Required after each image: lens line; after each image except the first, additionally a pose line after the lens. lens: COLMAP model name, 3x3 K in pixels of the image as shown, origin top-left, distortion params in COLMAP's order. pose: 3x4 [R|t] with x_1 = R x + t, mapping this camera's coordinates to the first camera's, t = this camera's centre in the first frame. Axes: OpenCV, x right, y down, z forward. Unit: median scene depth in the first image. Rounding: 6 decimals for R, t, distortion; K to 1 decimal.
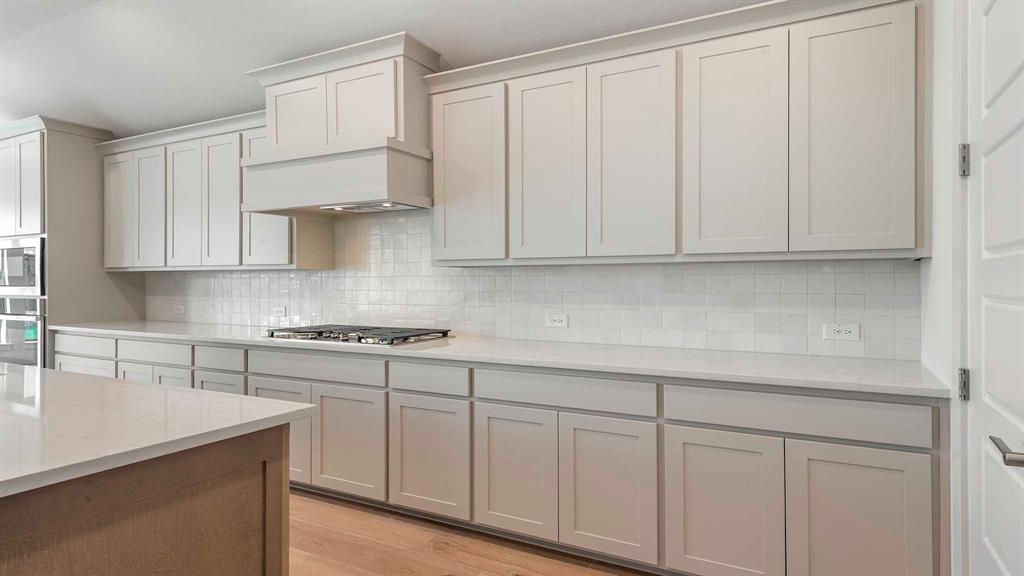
lens RADIAL K [[587.6, 0, 511.7], [0, 587.6, 283.7], [0, 0, 1]] dist [-0.000198, -0.000079]
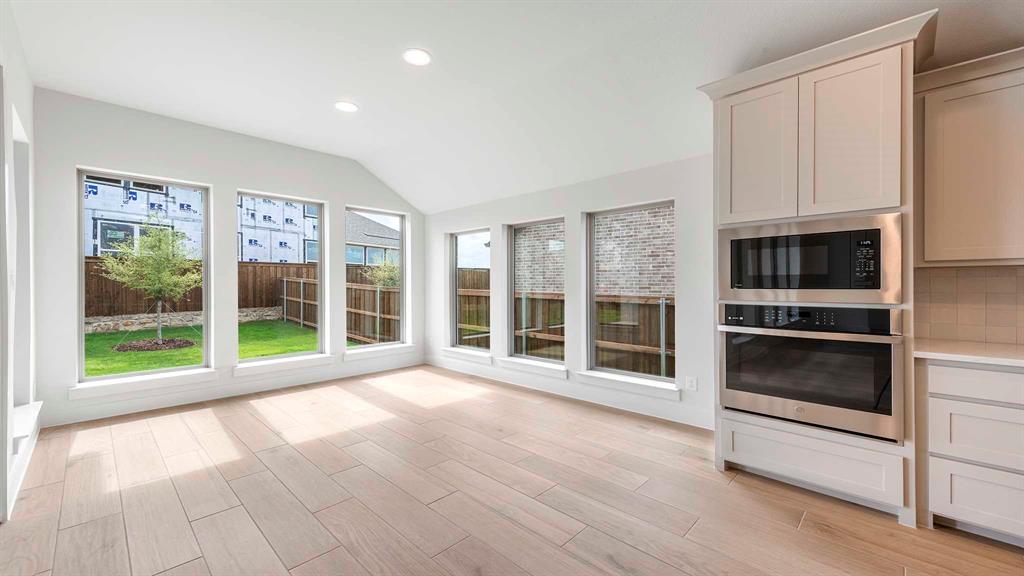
lens RADIAL K [[407.0, 0, 512.0], [0, 407.0, 288.0], [0, 0, 1]] dist [-0.000114, -0.000011]
pose [[0.964309, 0.003766, -0.264754, -1.200580], [-0.003463, 0.999993, 0.001614, 0.004963], [0.264758, -0.000640, 0.964315, 0.508523]]
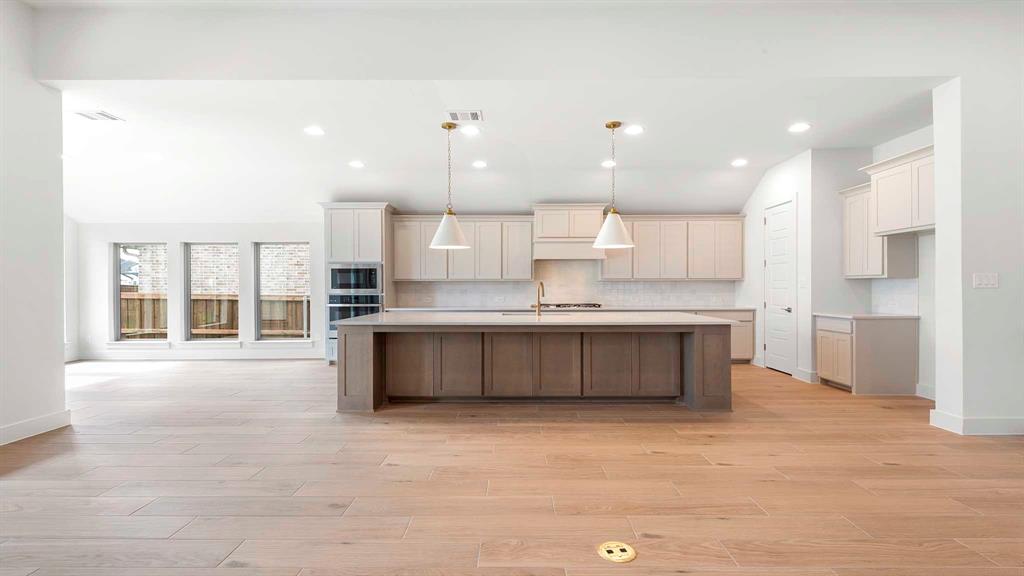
lens RADIAL K [[460.2, 0, 512.0], [0, 460.2, 288.0], [0, 0, 1]] dist [0.000986, 0.000127]
pose [[0.877902, 0.000212, 0.478840, -1.271237], [0.002358, 0.999986, -0.004766, 0.012723], [-0.478834, 0.005313, 0.877889, -0.613962]]
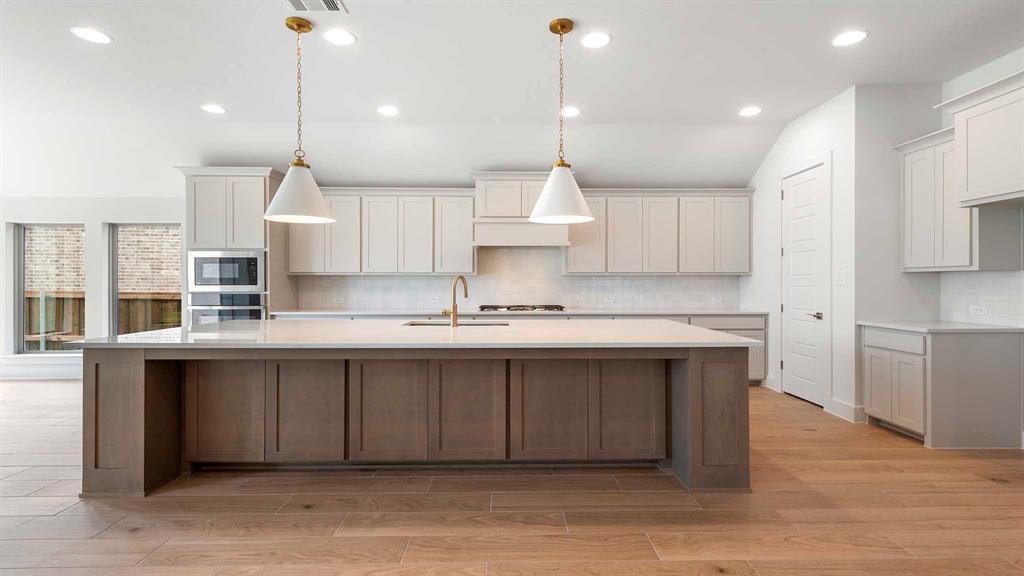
lens RADIAL K [[472.2, 0, 511.5], [0, 472.2, 283.9], [0, 0, 1]] dist [0.003016, 0.000351]
pose [[0.866589, 0.002075, 0.499018, -0.939645], [0.000676, 0.999986, -0.005332, 0.009885], [-0.499022, 0.004958, 0.866575, -0.333811]]
